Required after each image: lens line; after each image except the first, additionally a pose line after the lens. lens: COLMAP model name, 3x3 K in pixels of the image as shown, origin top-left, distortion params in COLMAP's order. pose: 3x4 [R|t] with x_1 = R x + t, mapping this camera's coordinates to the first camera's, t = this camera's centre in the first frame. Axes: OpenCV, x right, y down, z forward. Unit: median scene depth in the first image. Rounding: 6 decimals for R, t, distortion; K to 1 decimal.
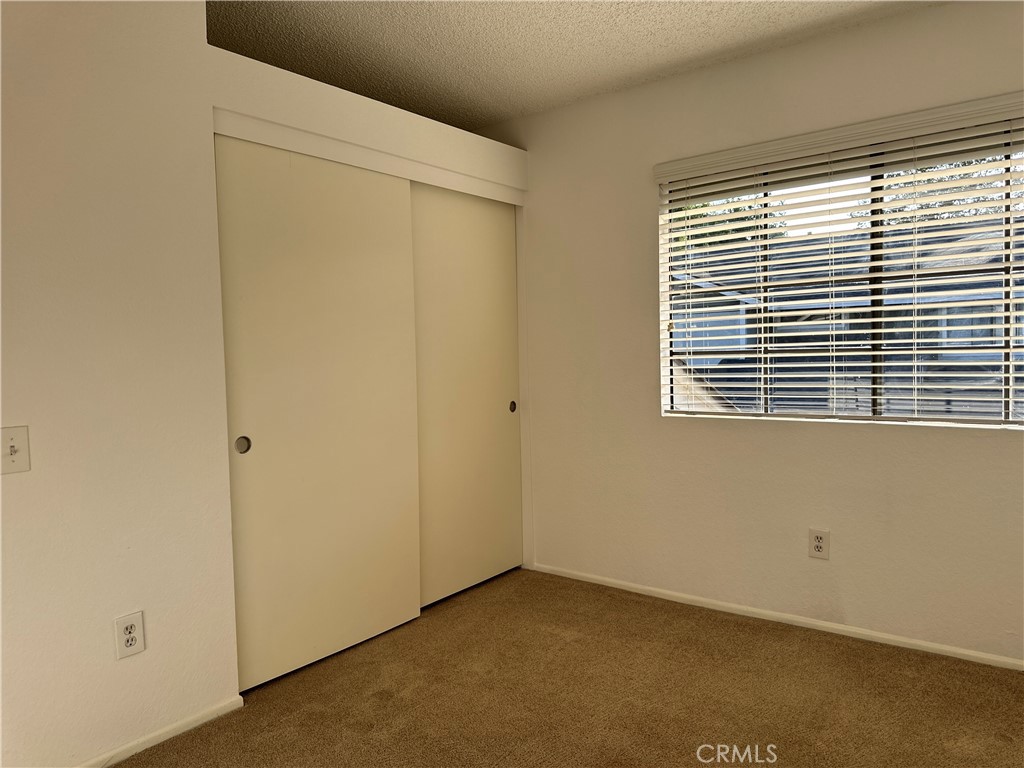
lens RADIAL K [[712.2, 0, 509.6], [0, 712.2, 381.4], [0, 0, 1]] dist [0.007719, -0.009099]
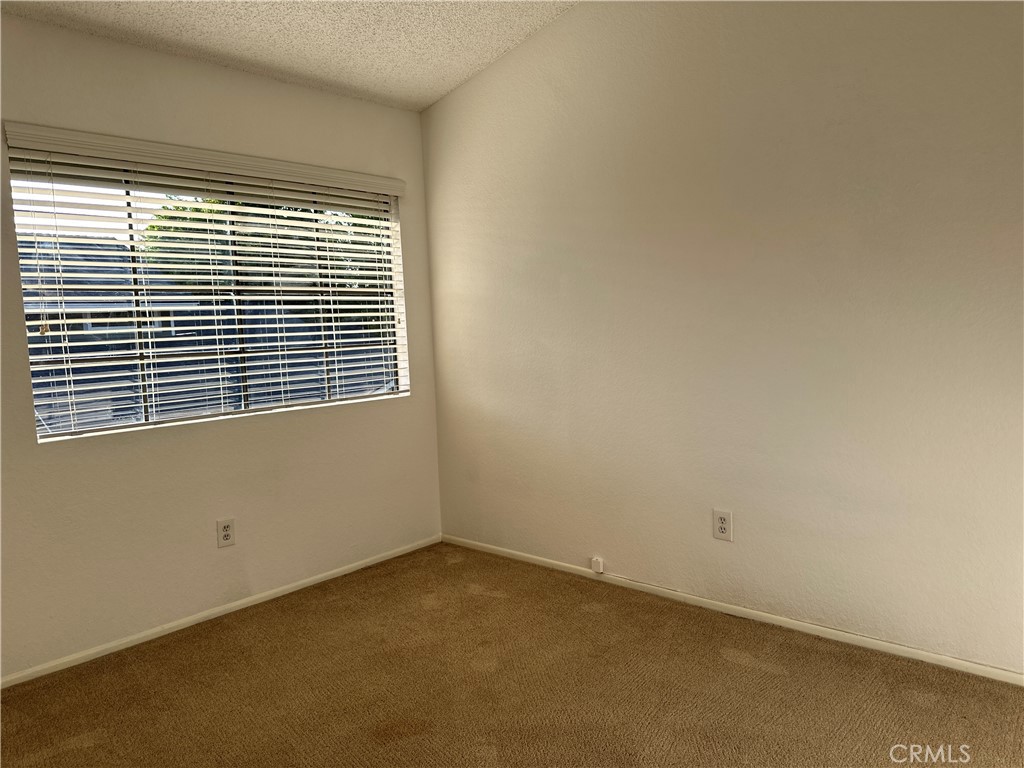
lens RADIAL K [[712.2, 0, 510.0], [0, 712.2, 387.2], [0, 0, 1]] dist [0.007719, -0.009099]
pose [[0.088950, -0.053042, 0.994623, -0.588712], [0.091687, 0.994777, 0.044851, -0.000081], [-0.991807, 0.087204, 0.093348, 0.454452]]
